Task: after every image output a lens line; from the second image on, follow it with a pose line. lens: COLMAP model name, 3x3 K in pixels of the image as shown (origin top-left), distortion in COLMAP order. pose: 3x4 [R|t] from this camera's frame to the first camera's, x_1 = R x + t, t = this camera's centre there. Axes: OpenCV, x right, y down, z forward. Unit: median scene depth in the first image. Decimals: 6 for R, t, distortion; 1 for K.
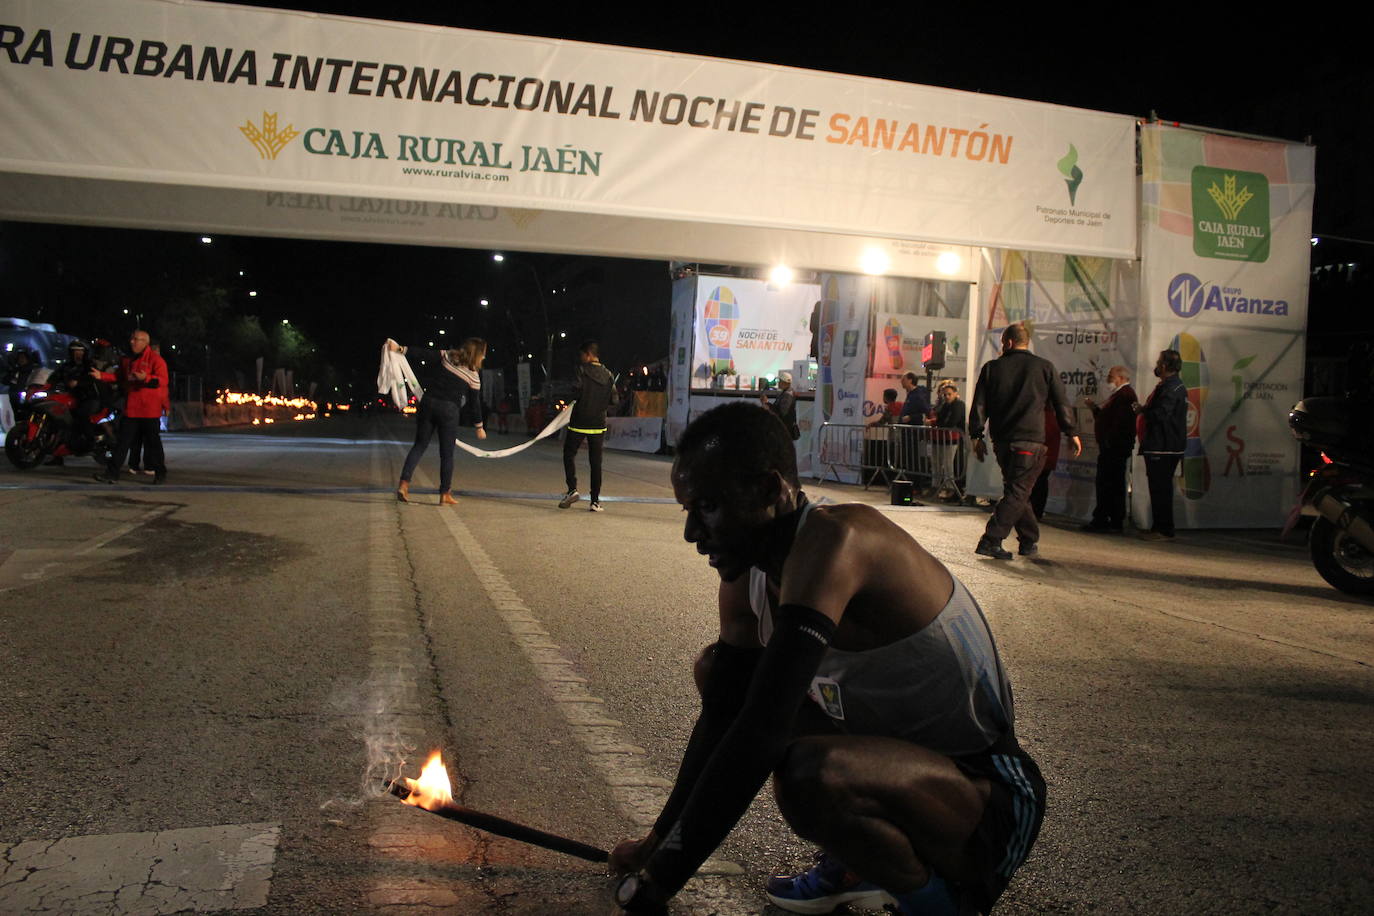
lens RADIAL K [[1141.2, 0, 687.0], [0, 1141.2, 458.0], [0, 0, 1]] dist [-0.167775, 0.155422]
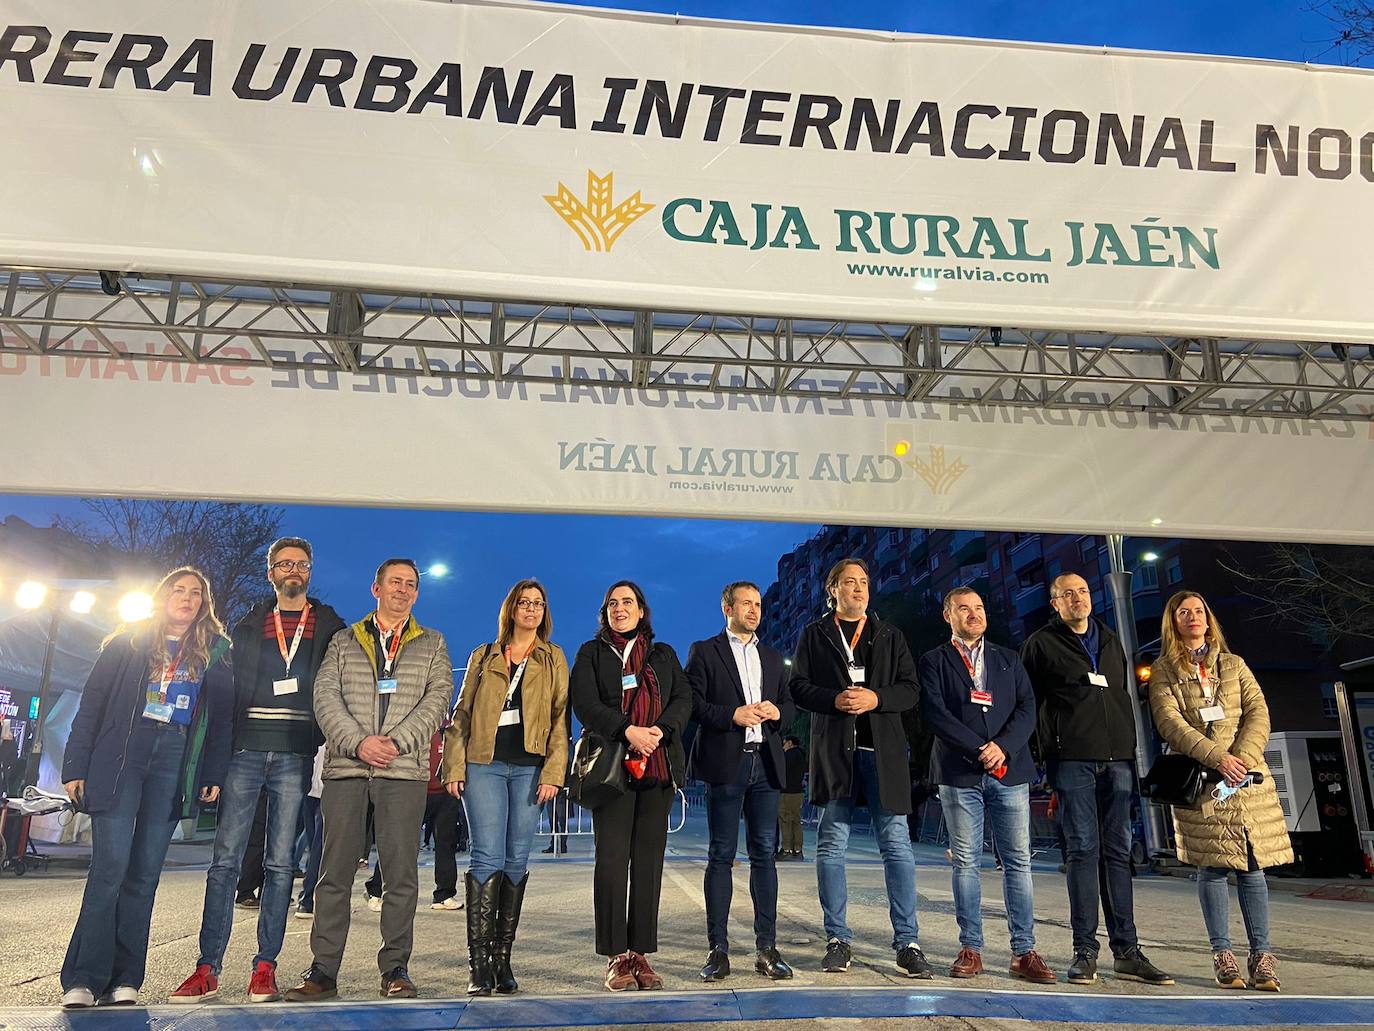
lens RADIAL K [[1015.9, 0, 692.9], [0, 1015.9, 483.6], [0, 0, 1]] dist [0.167805, -0.234194]
pose [[0.982509, -0.085961, -0.165186, -0.256569], [0.017972, 0.926707, -0.375355, 0.014073], [0.185345, 0.365821, 0.912043, 0.592410]]
